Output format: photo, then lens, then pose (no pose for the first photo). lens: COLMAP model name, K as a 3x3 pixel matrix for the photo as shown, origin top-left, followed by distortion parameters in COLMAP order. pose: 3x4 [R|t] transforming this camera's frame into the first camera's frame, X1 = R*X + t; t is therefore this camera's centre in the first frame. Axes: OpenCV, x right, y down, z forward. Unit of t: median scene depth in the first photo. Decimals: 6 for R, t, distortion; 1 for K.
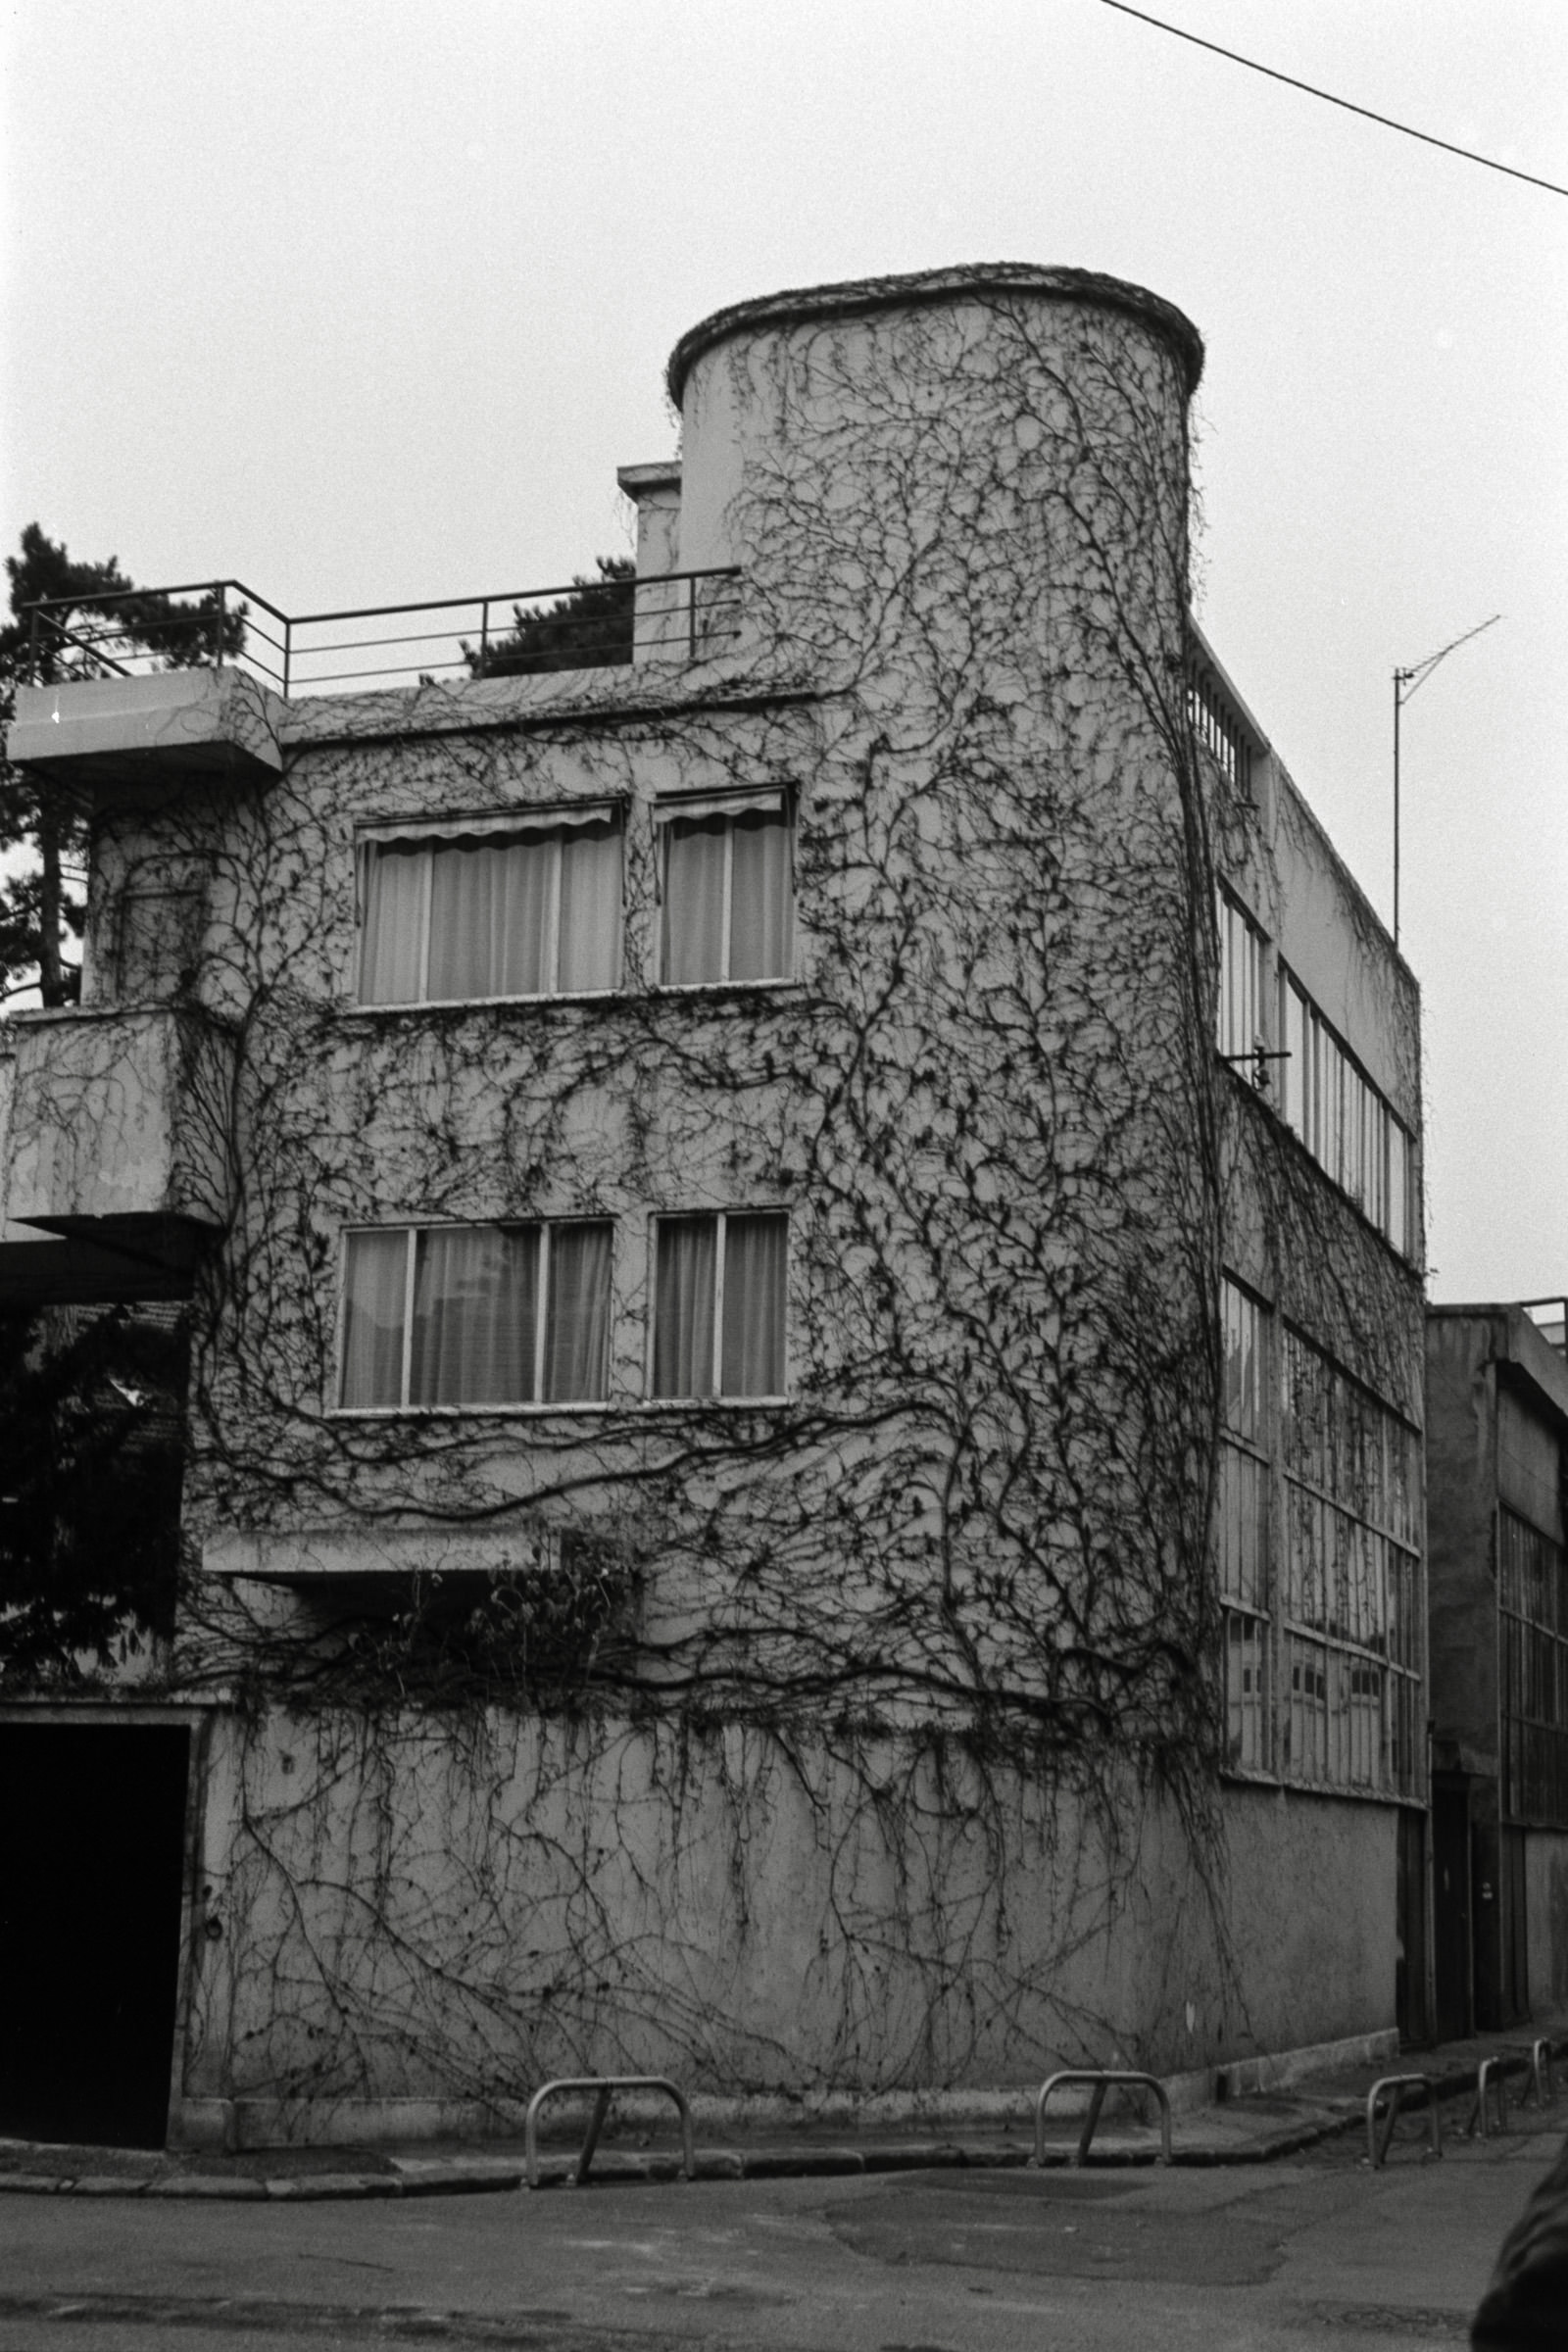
lens RADIAL K [[3381.8, 0, 760.0], [0, 3381.8, 1177.2], [0, 0, 1]] dist [0.006423, 0.000000]
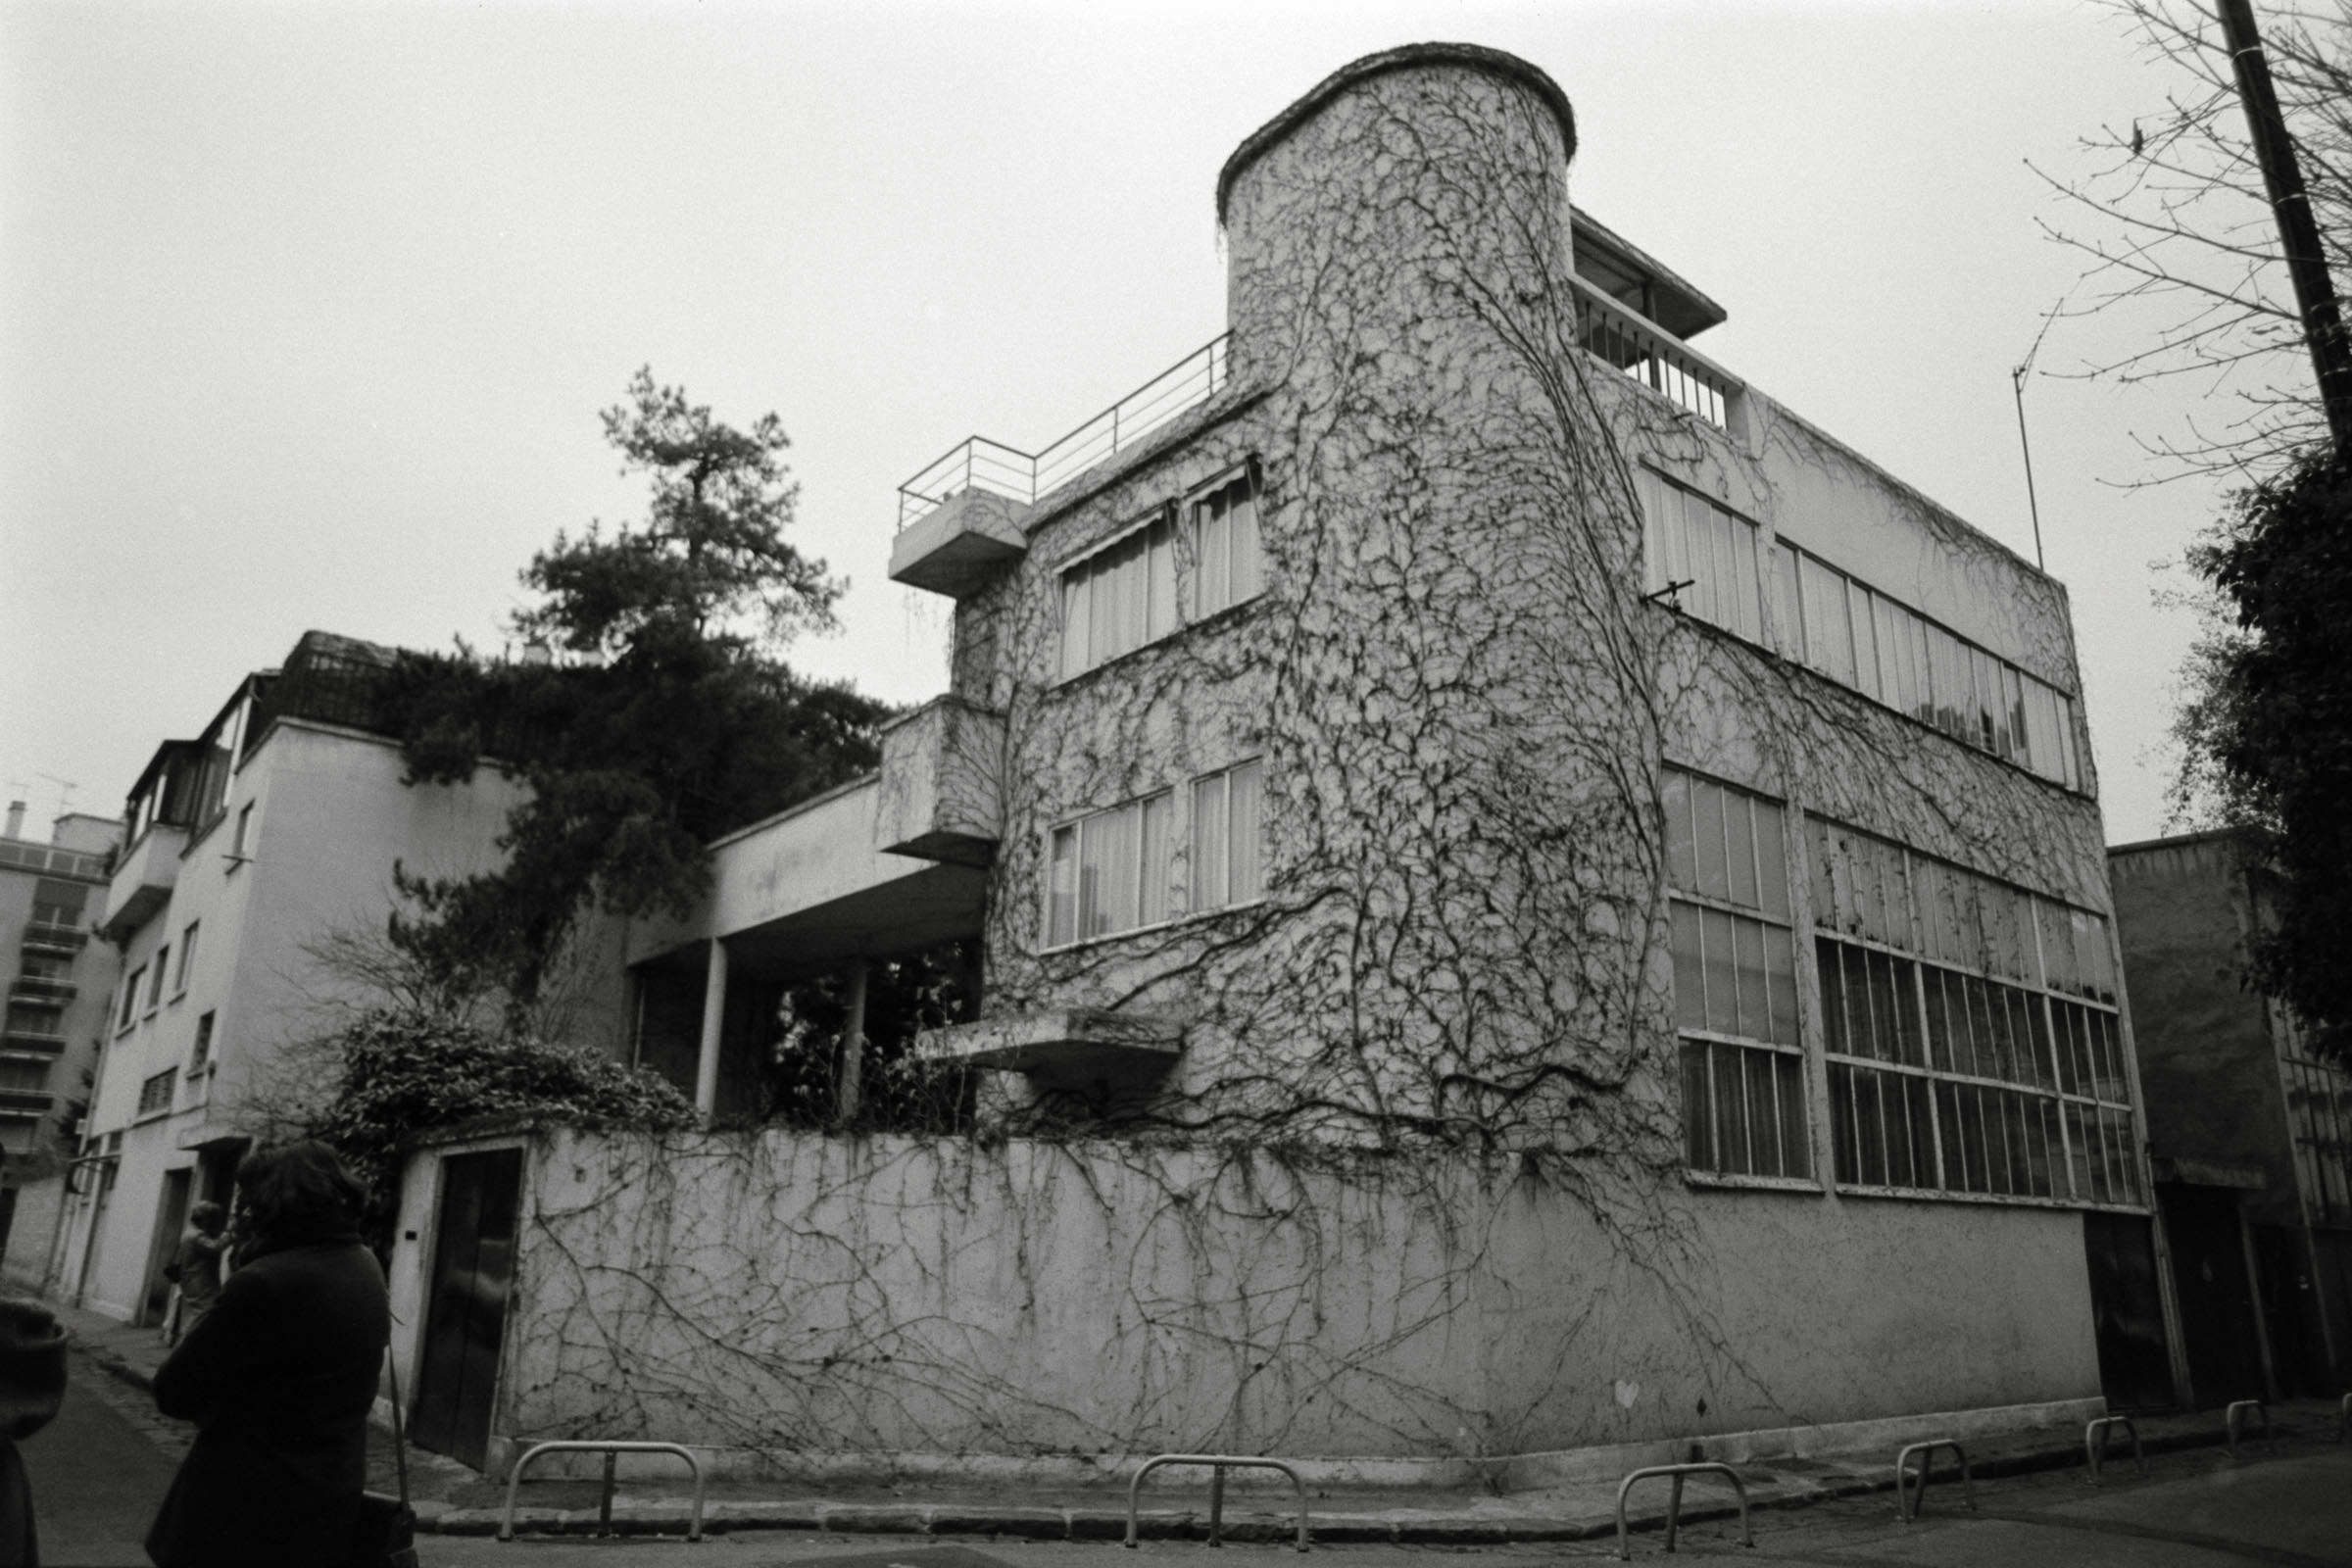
lens RADIAL K [[1606.3, 0, 1171.7], [0, 1606.3, 770.5], [0, 0, 1]] dist [-0.071842, 0.044730]
pose [[0.852906, -0.157765, -0.497656, 0.288322], [0.102638, 0.985315, -0.136455, 0.095638], [0.511876, 0.065305, 0.856574, 0.440569]]
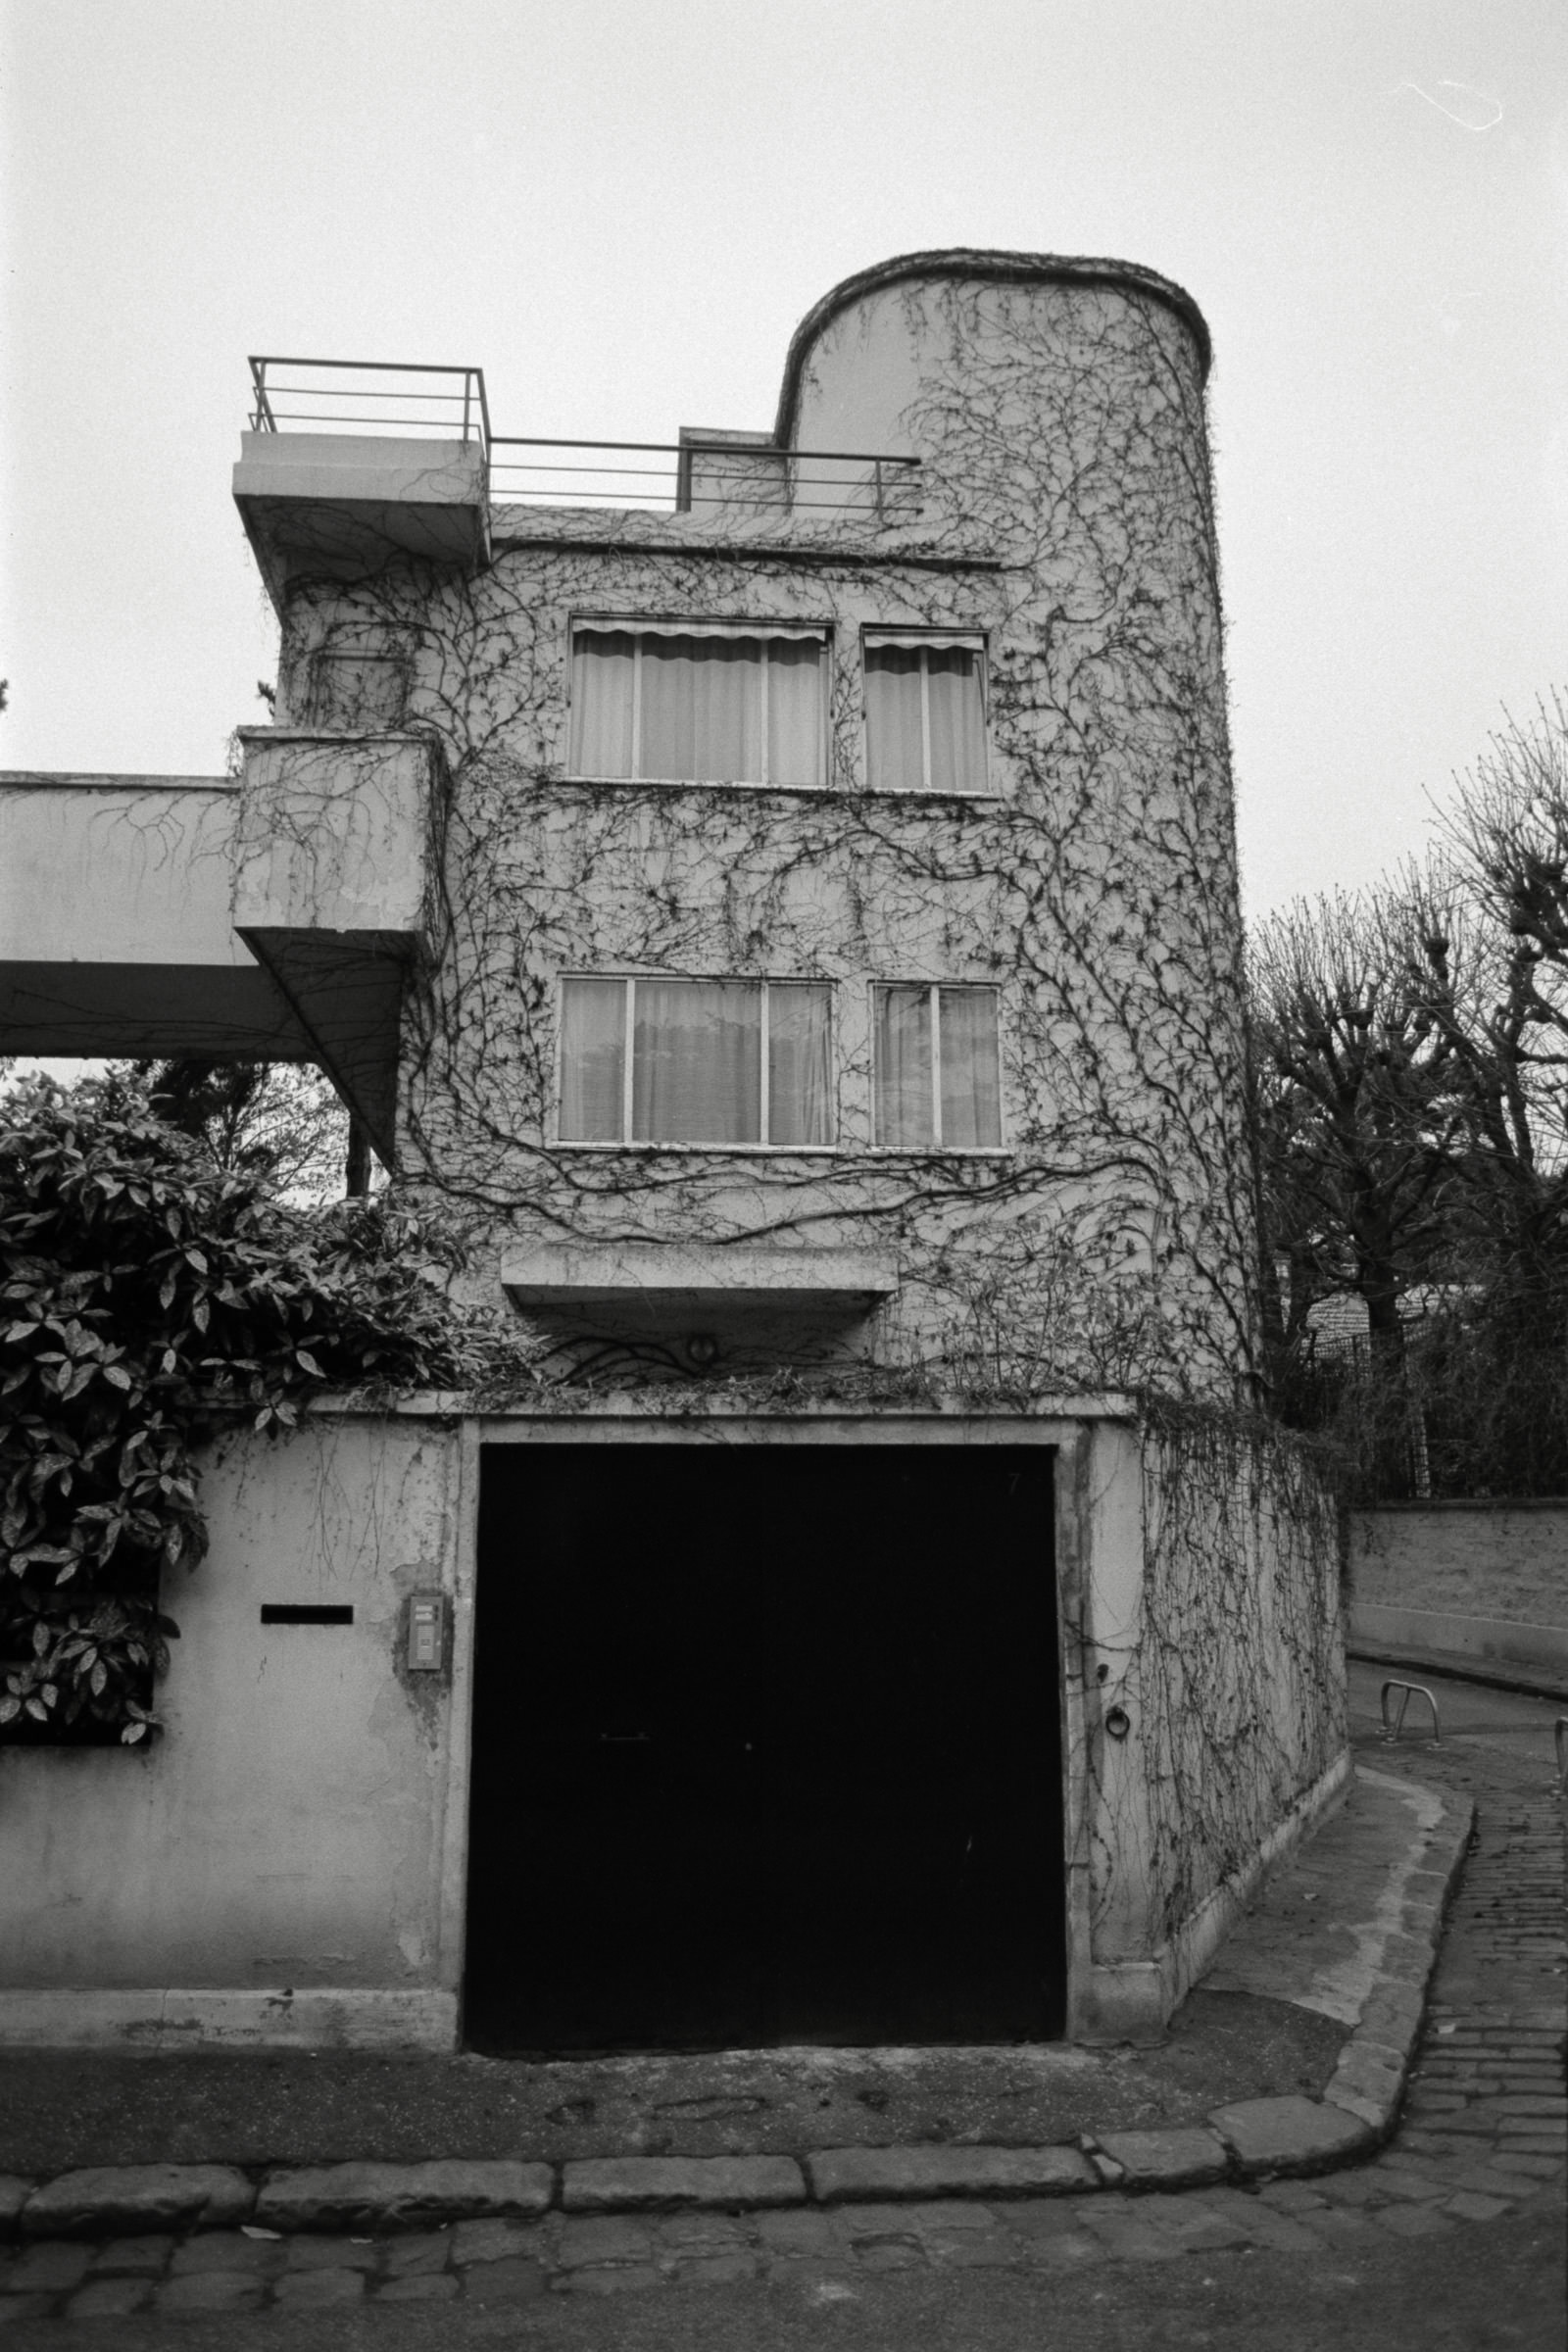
lens RADIAL K [[1606.3, 0, 763.9], [0, 1606.3, 1170.4], [0, 0, 1]] dist [-0.071842, 0.044730]
pose [[0.909206, 0.063174, 0.411525, -0.279603], [-0.061718, 0.997952, -0.016842, 0.084616], [-0.411746, -0.010086, 0.911243, 0.535076]]
